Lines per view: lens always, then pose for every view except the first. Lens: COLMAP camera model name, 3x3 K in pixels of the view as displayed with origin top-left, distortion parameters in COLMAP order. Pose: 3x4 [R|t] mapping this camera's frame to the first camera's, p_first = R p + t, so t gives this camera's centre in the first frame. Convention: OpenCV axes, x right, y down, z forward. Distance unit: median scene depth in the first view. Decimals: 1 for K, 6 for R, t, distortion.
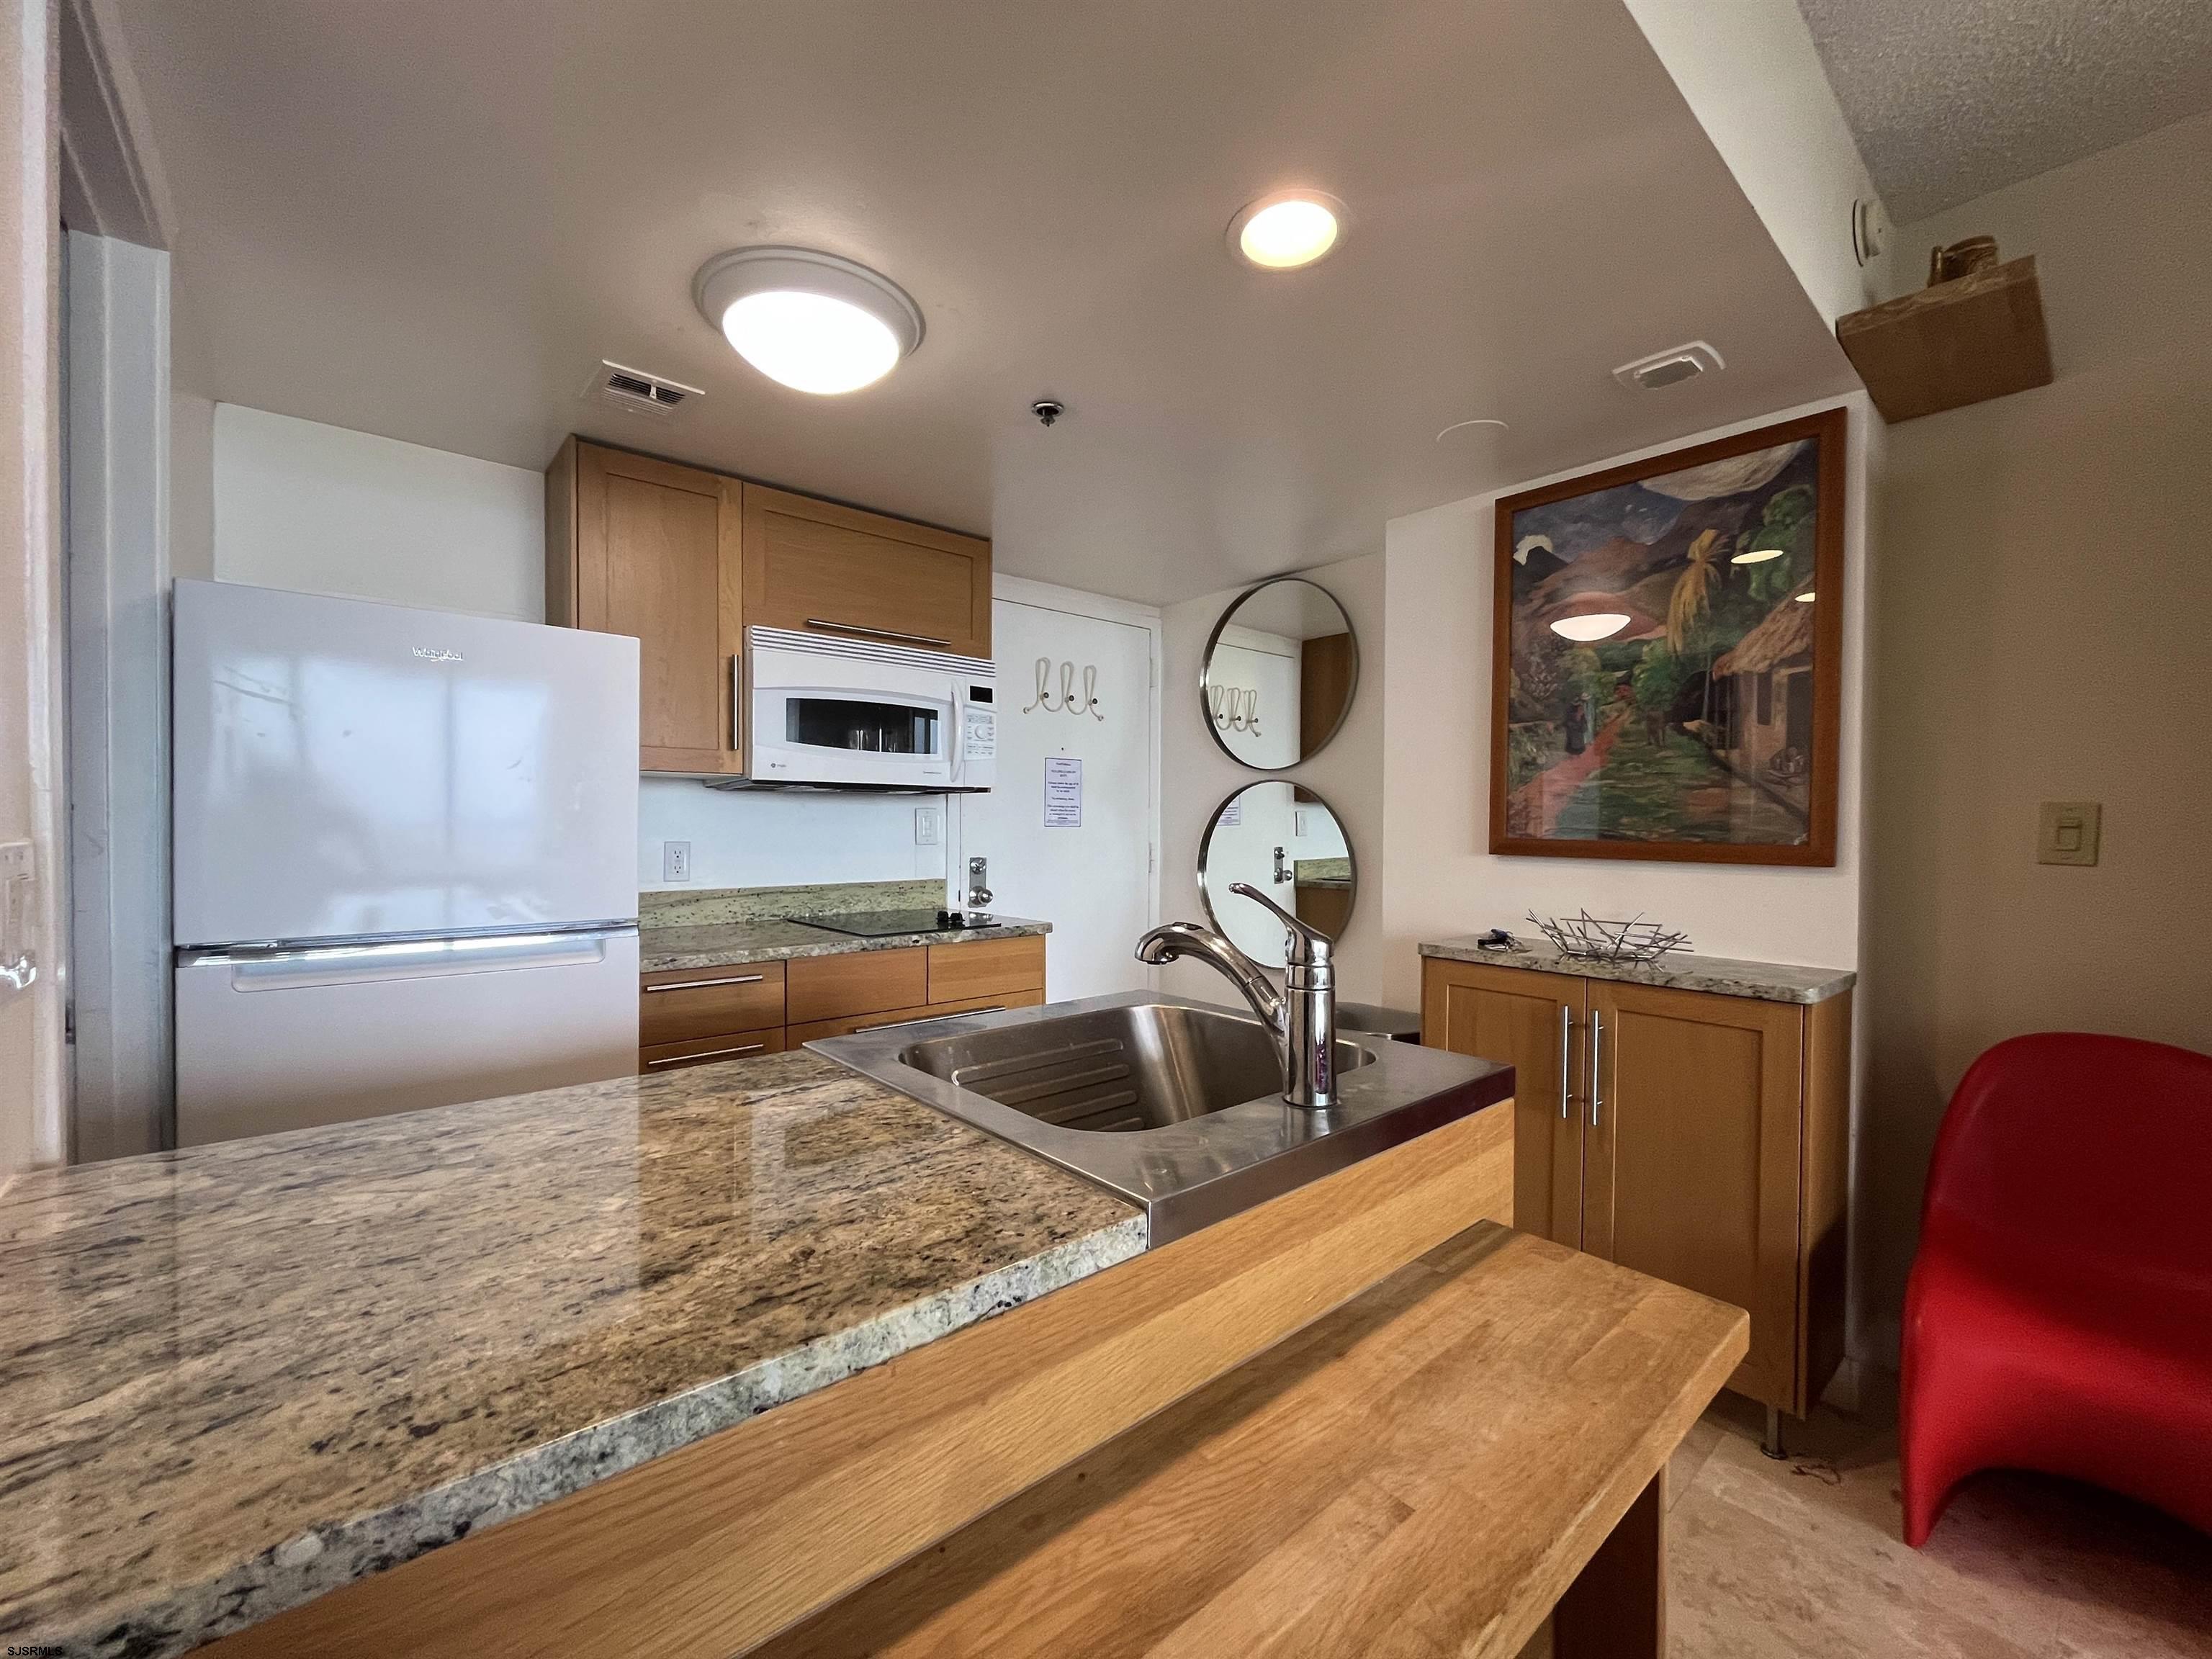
lens RADIAL K [[898.3, 0, 1108.8], [0, 898.3, 832.6], [0, 0, 1]] dist [-0.002522, 0.000464]
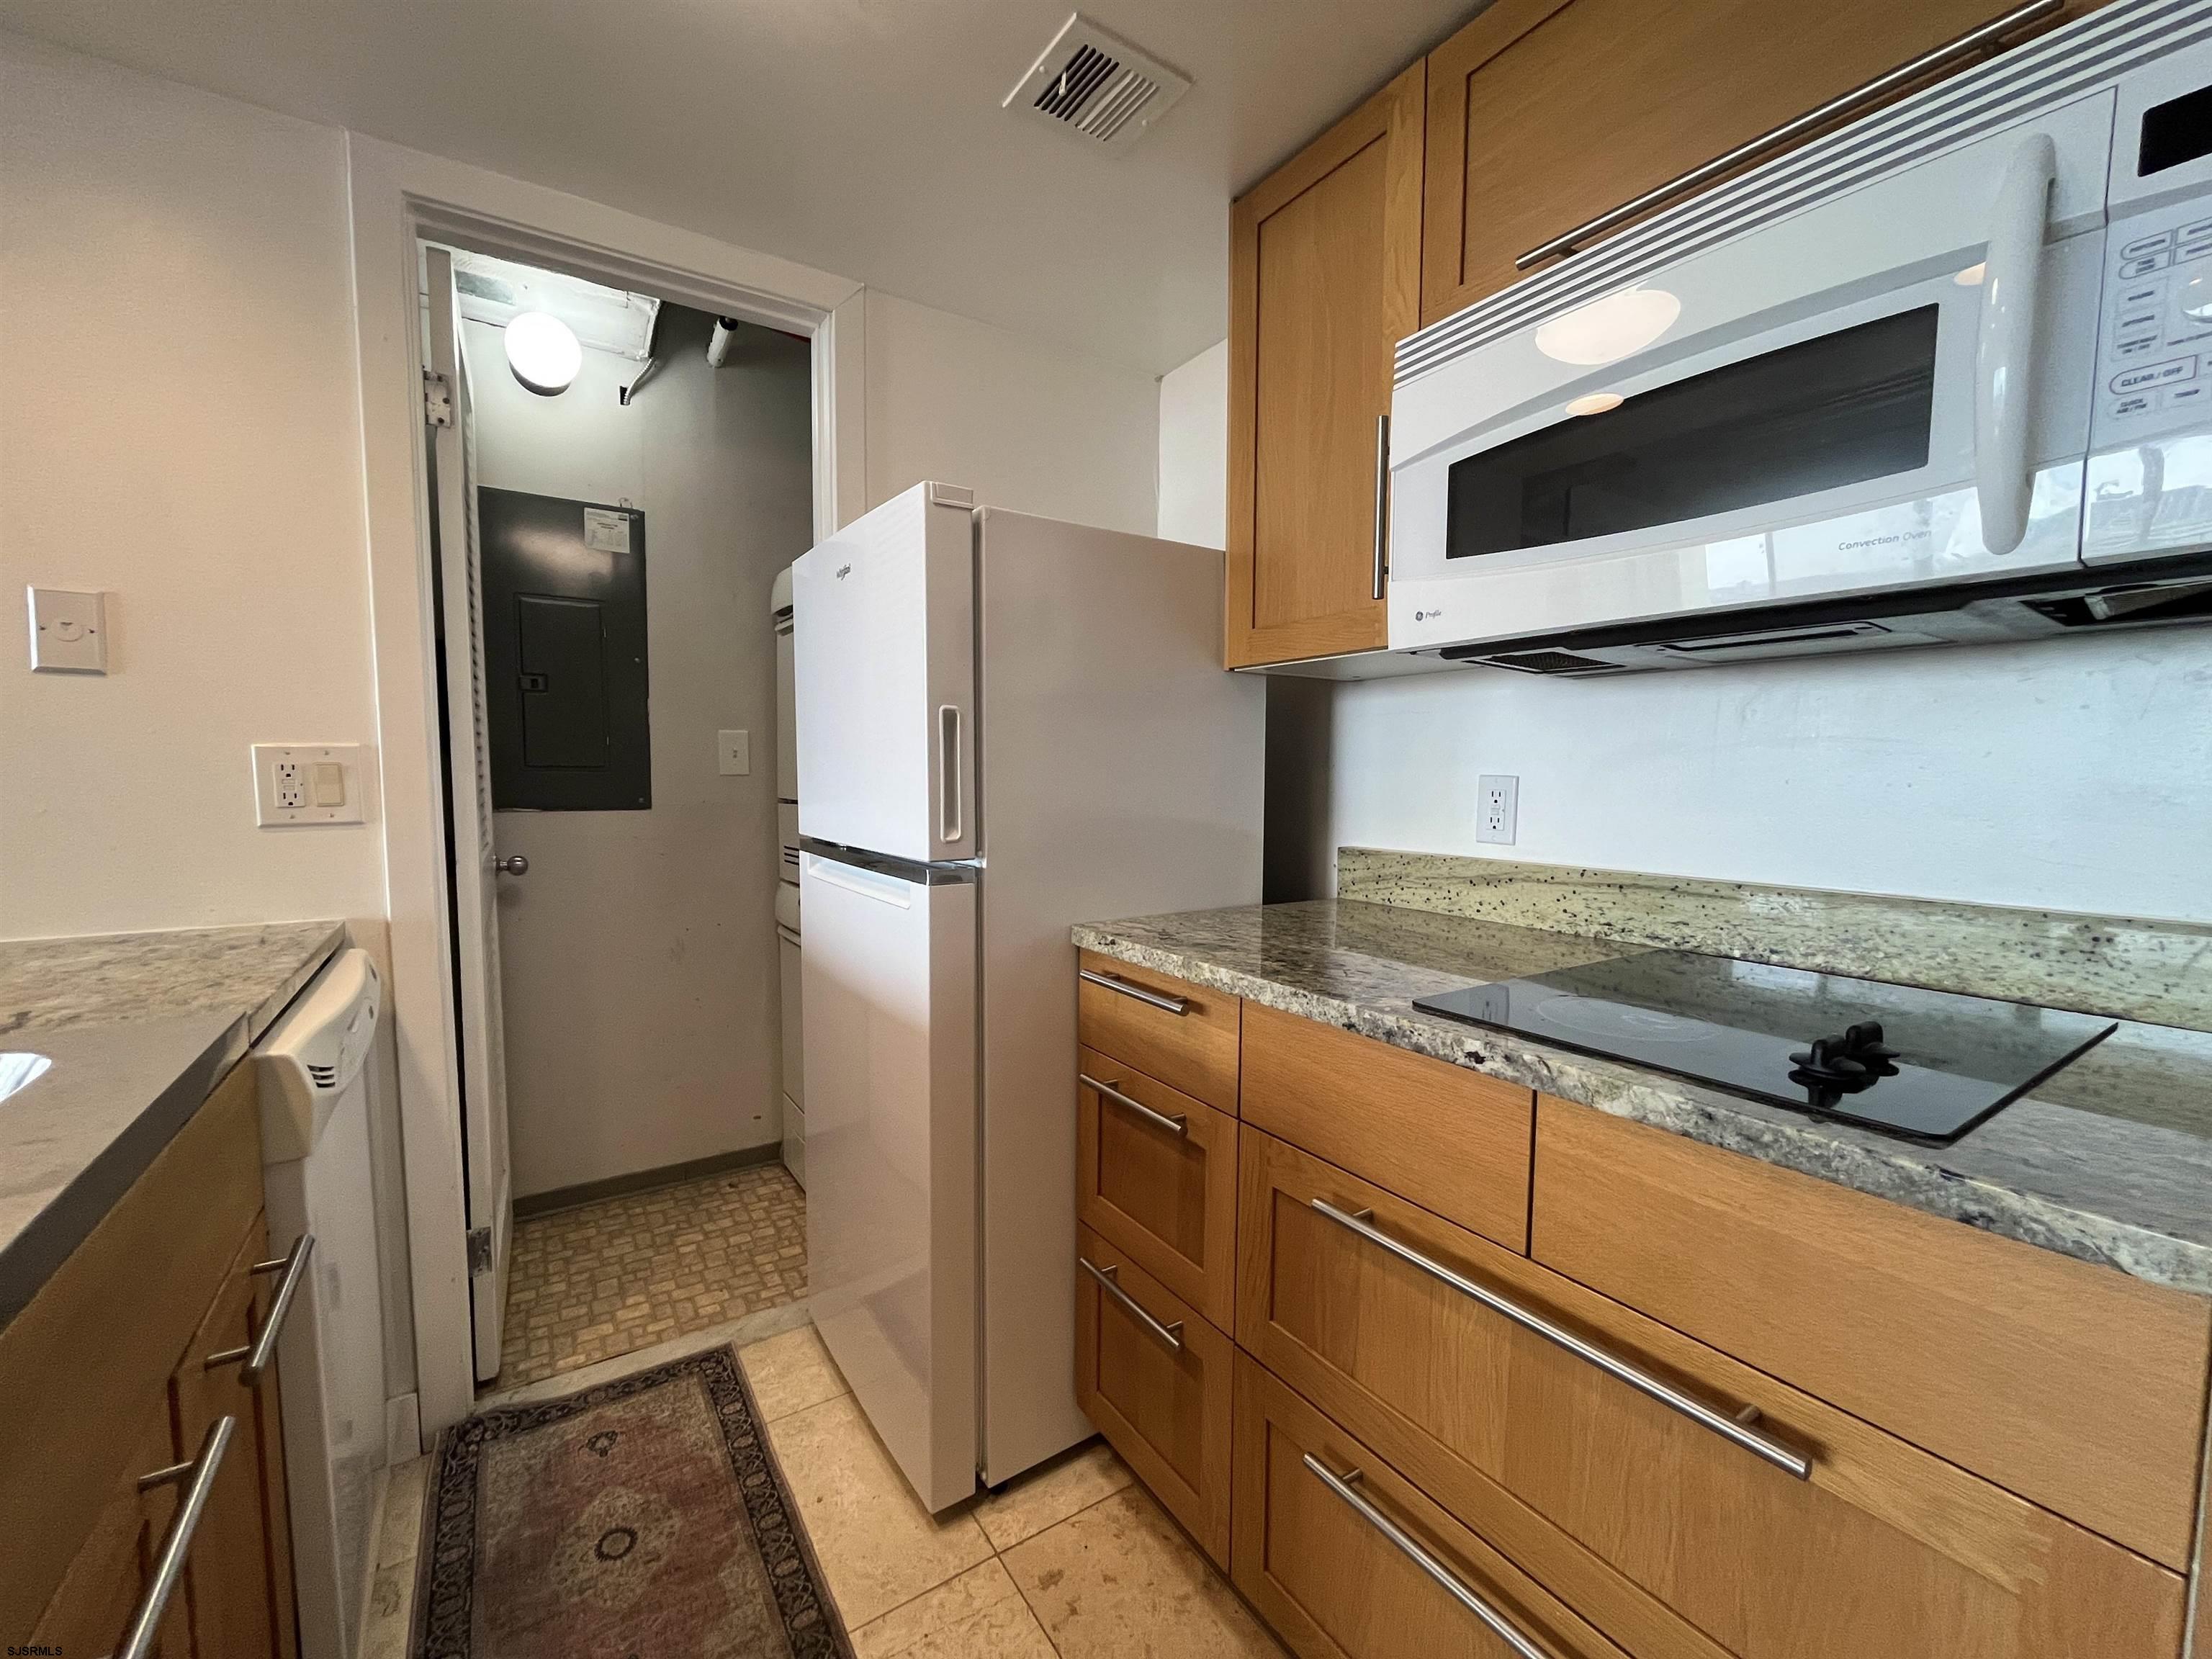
lens RADIAL K [[898.3, 0, 1099.2], [0, 898.3, 835.8], [0, 0, 1]] dist [-0.002522, 0.000464]
pose [[-0.131510, 0.068385, -0.988953, 0.127742], [-0.015176, 0.997362, 0.070985, 0.011468], [0.991199, 0.024343, -0.130125, 0.800991]]
